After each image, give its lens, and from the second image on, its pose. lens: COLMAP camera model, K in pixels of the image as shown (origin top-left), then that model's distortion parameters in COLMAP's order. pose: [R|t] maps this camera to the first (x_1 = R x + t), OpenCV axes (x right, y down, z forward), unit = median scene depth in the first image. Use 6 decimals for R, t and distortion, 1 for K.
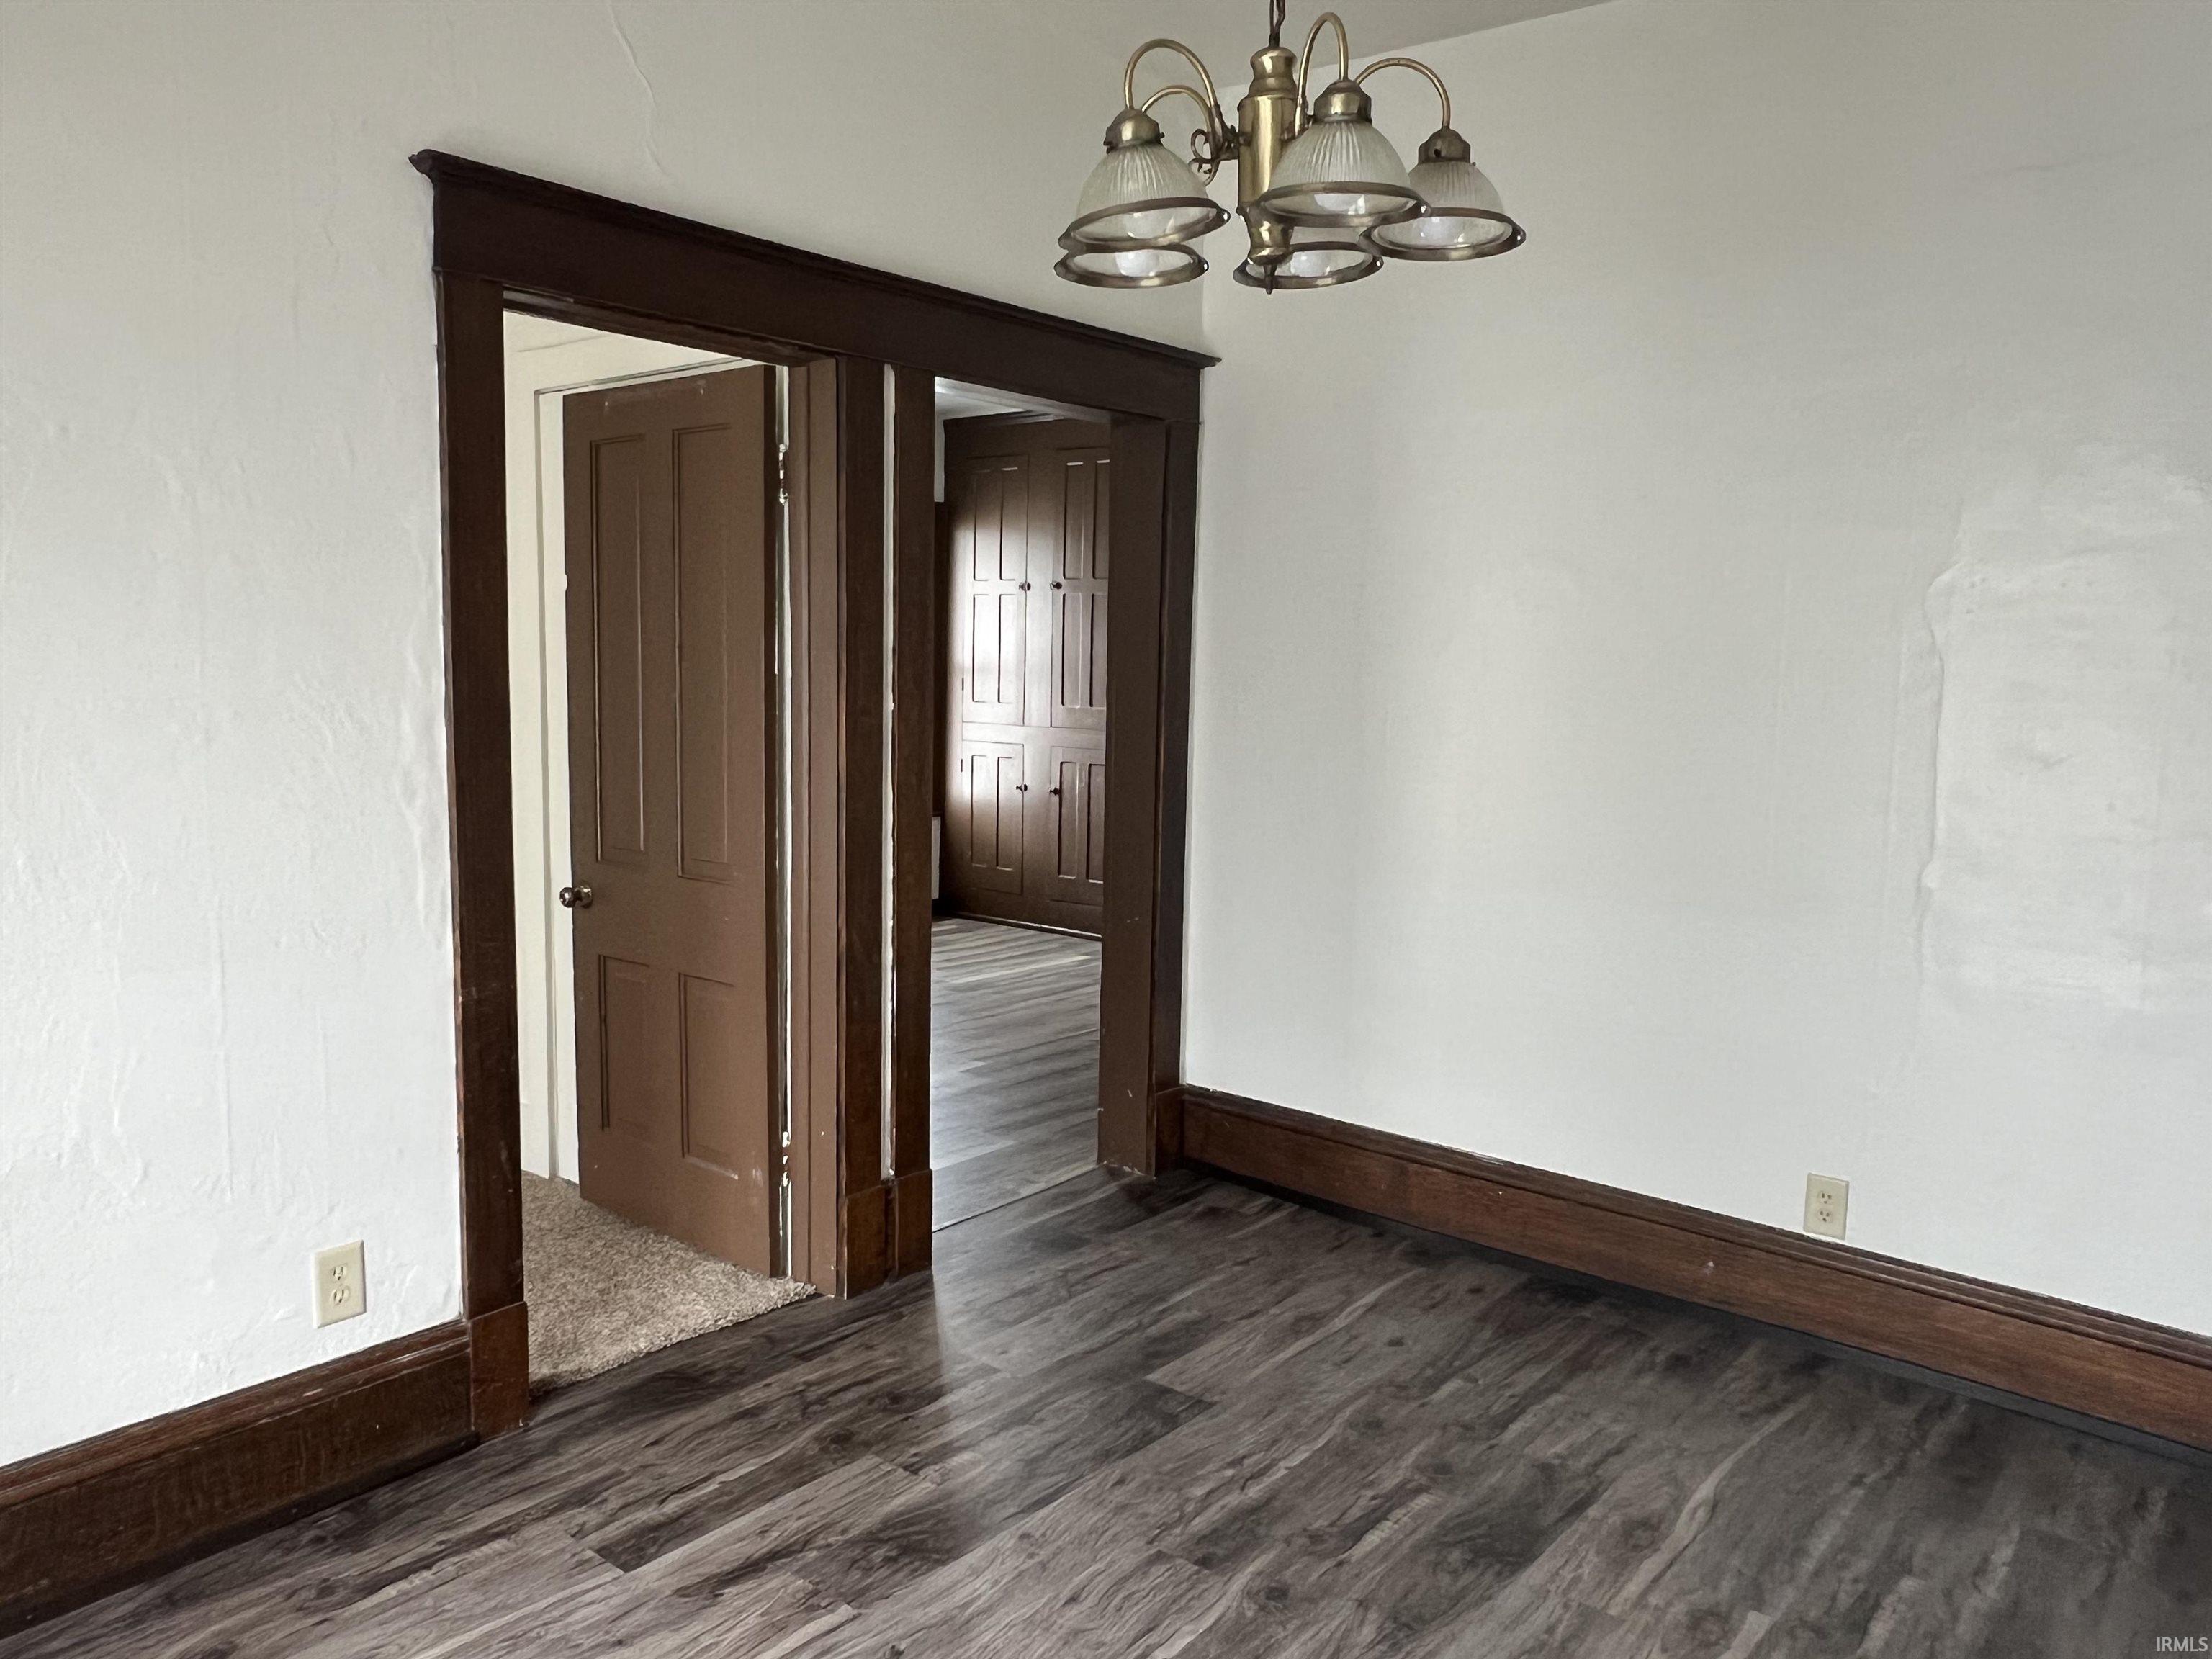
lens RADIAL K [[1633.0, 0, 1105.9], [0, 1633.0, 829.8], [0, 0, 1]] dist [-0.004946, -0.013448]
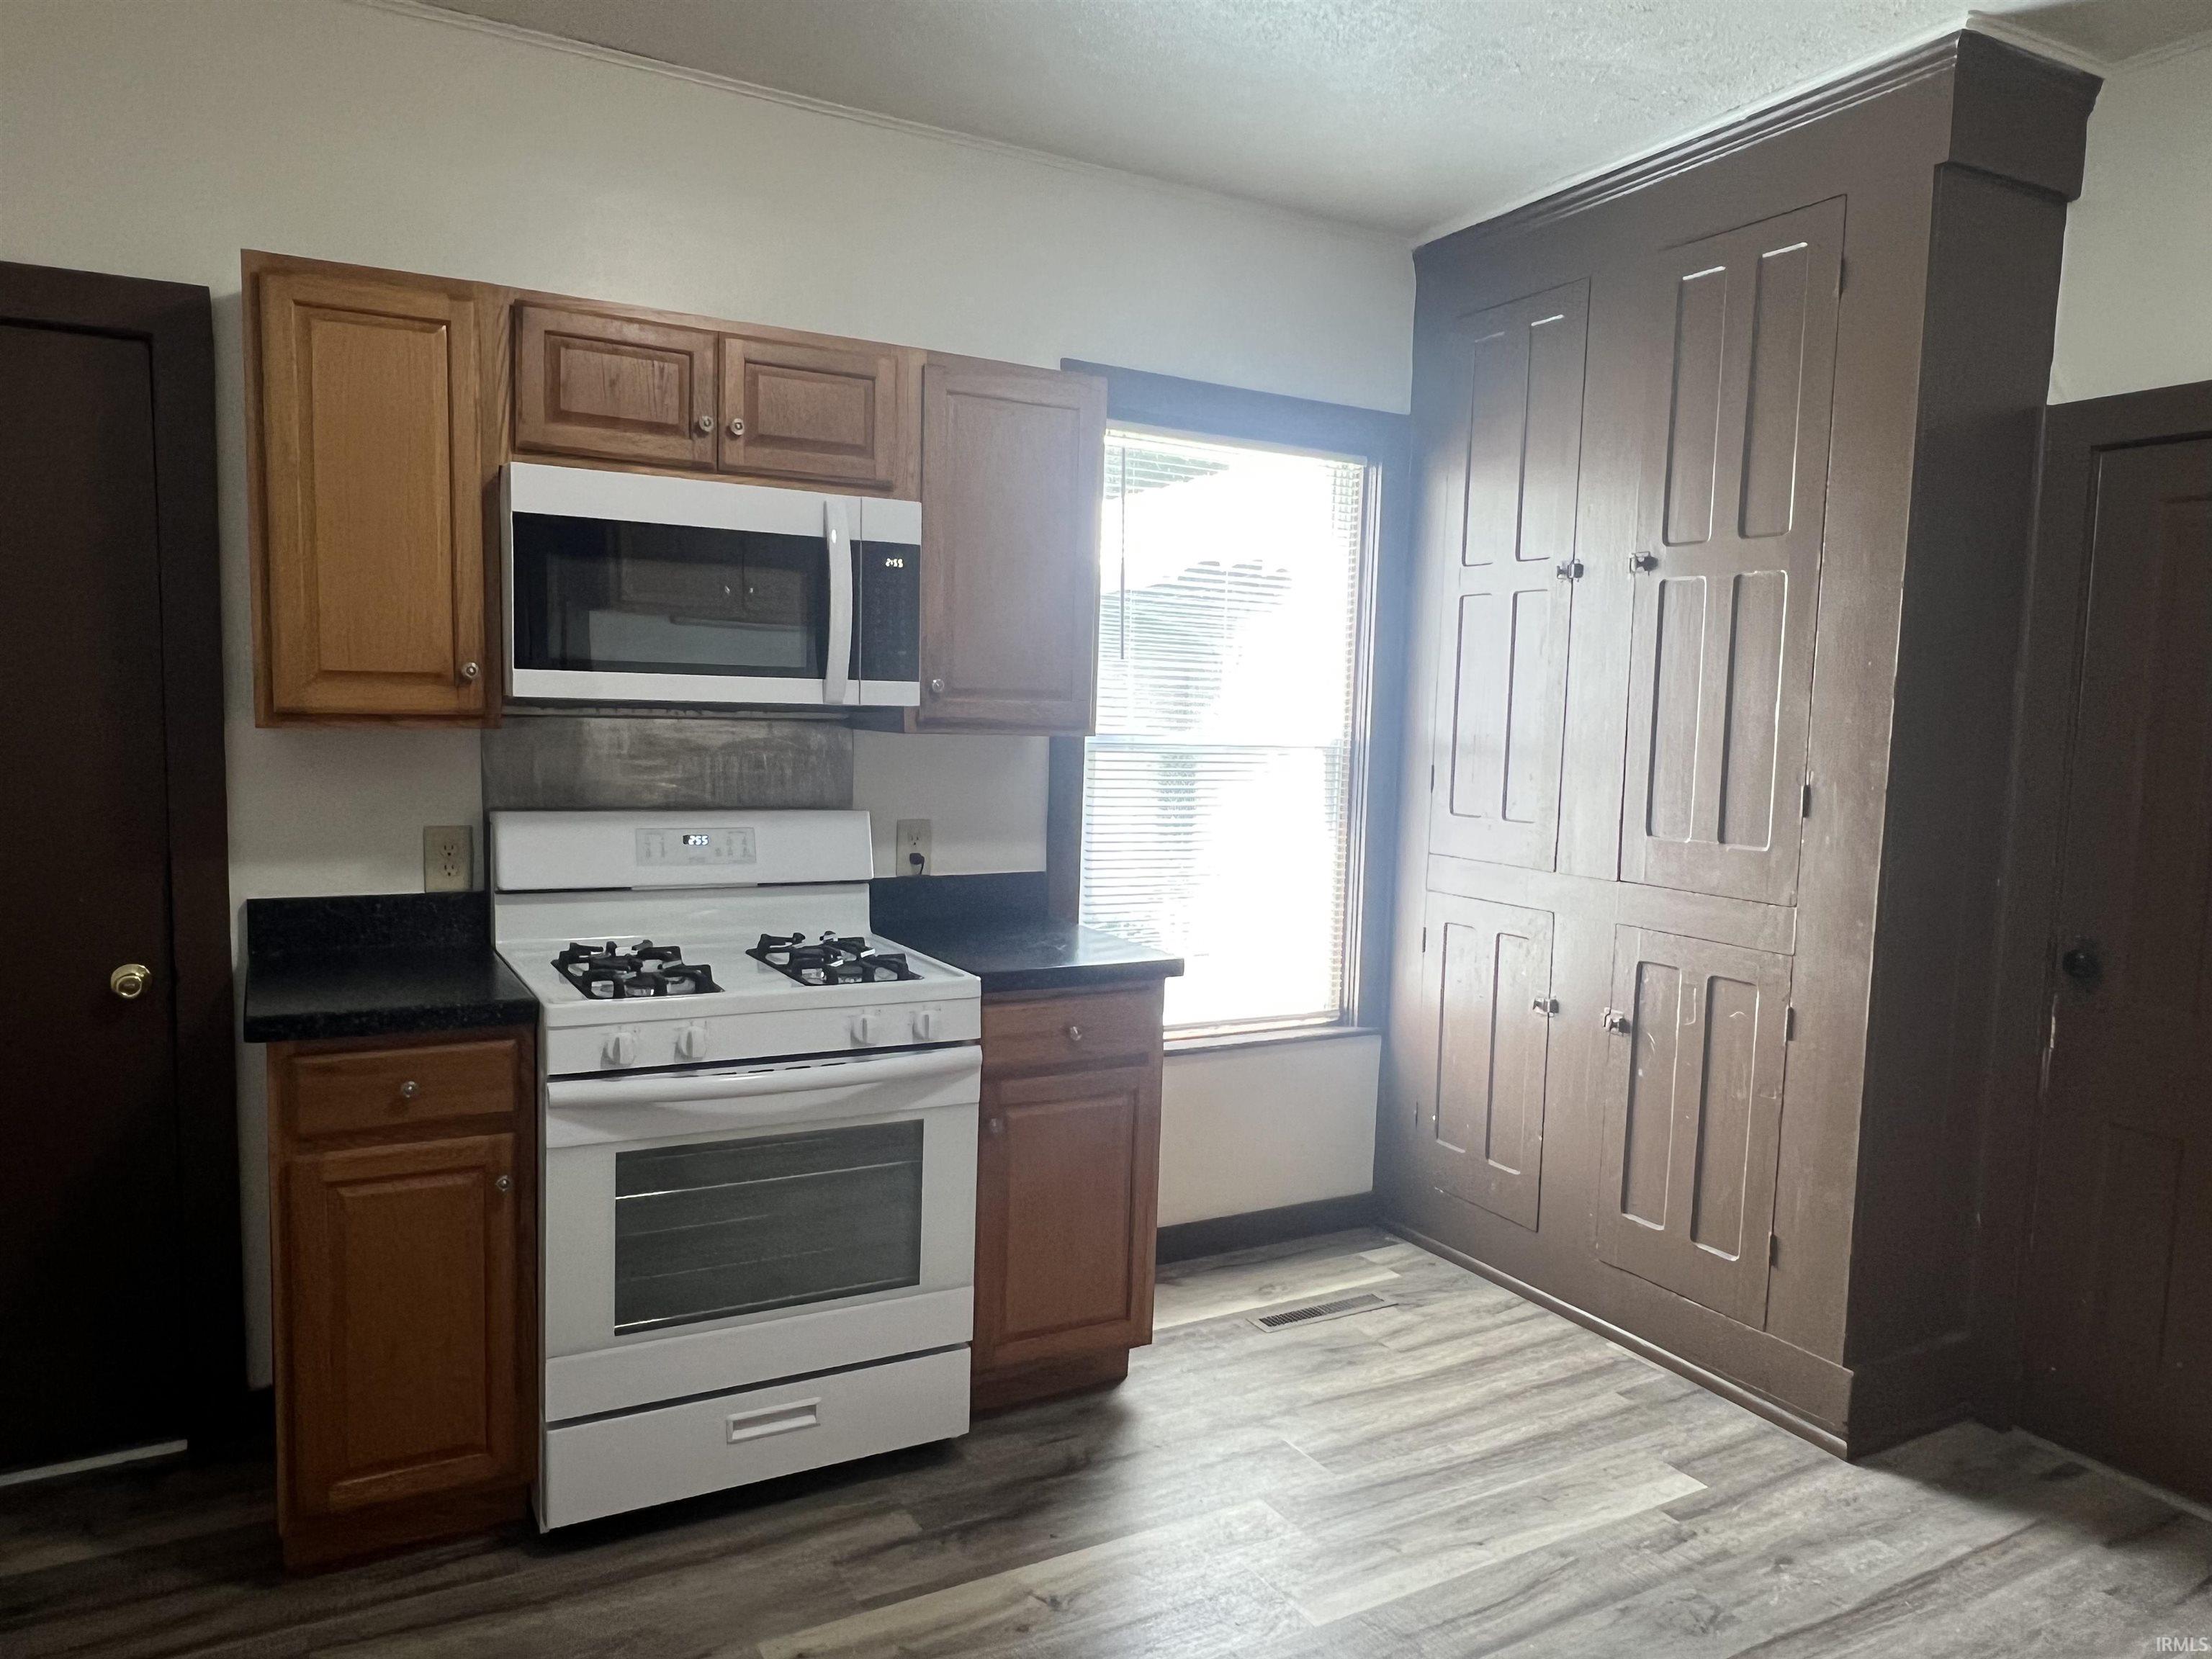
lens RADIAL K [[1441.7, 0, 1098.6], [0, 1441.7, 834.9], [0, 0, 1]] dist [-0.023874, 0.005352]
pose [[0.931260, 0.037885, -0.362381, -0.024167], [-0.050398, 0.998413, -0.025135, -0.058255], [0.360854, 0.041670, 0.931691, 0.579771]]
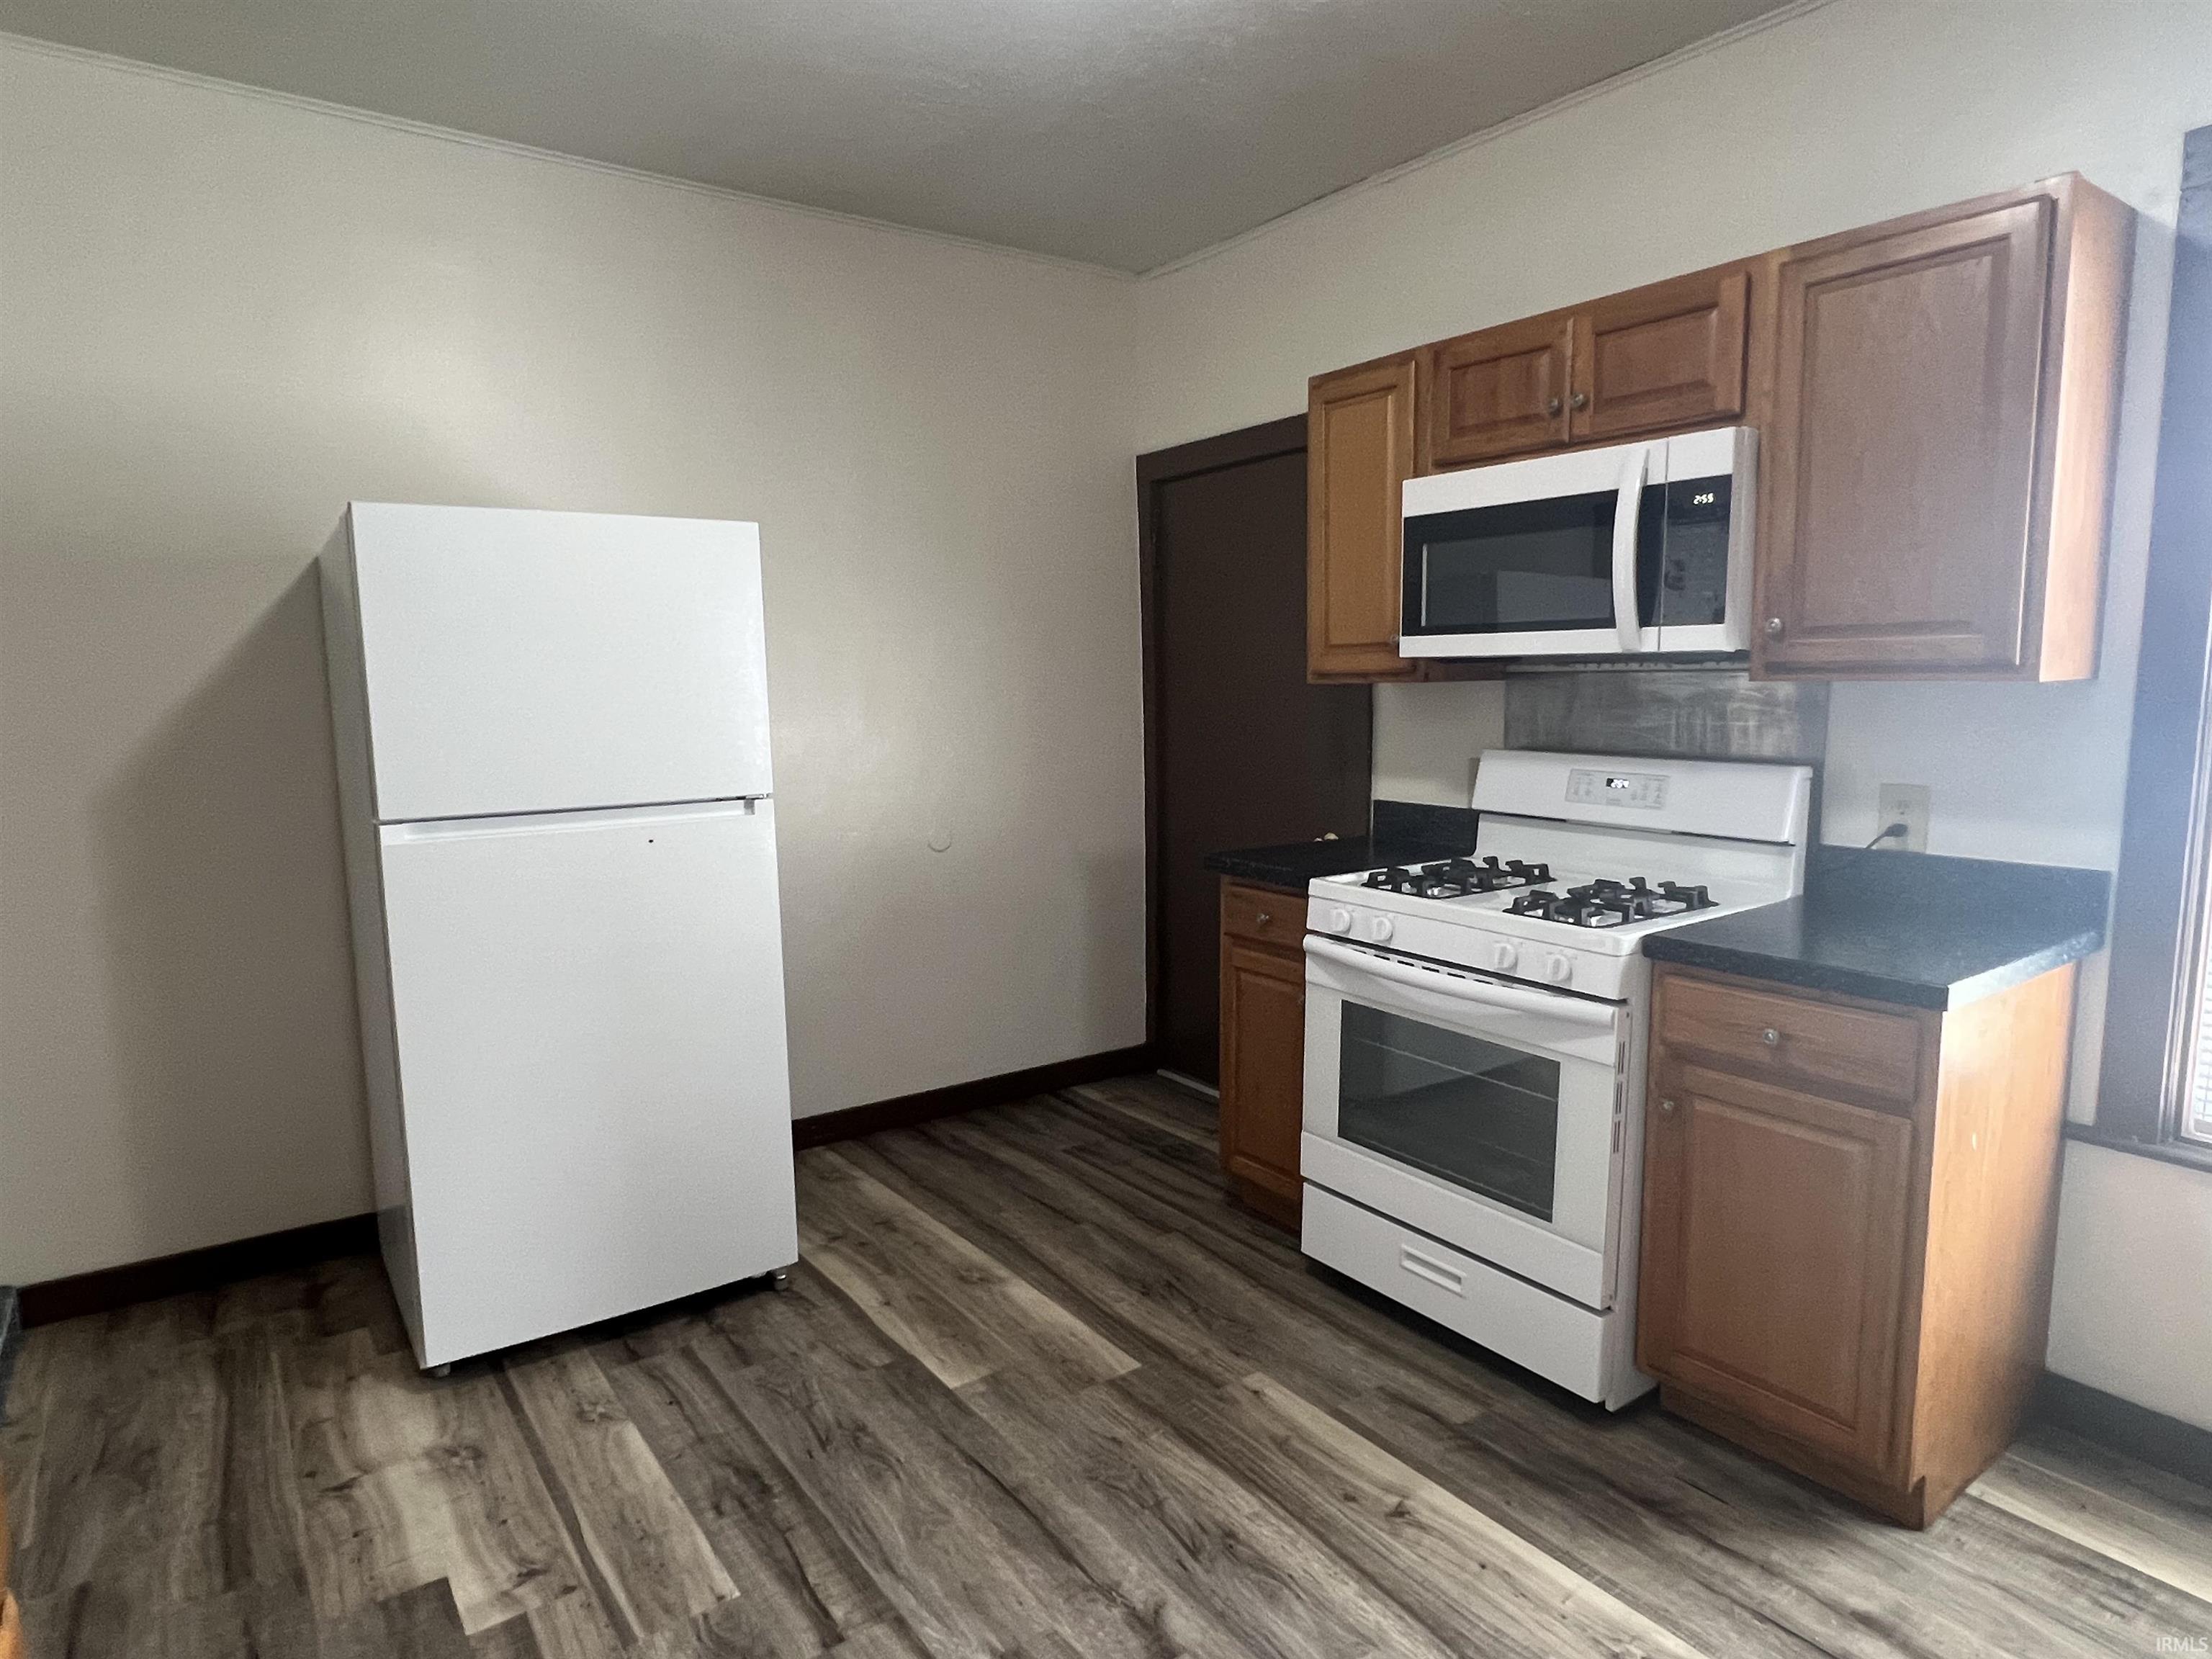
lens RADIAL K [[1262.0, 0, 1101.8], [0, 1262.0, 830.6], [0, 0, 1]] dist [-0.016491, 0.002765]
pose [[-0.253141, 0.104518, -0.961767, 0.113222], [-0.102316, 0.985679, 0.134046, -0.079130], [0.962004, 0.132336, -0.238821, 0.819529]]
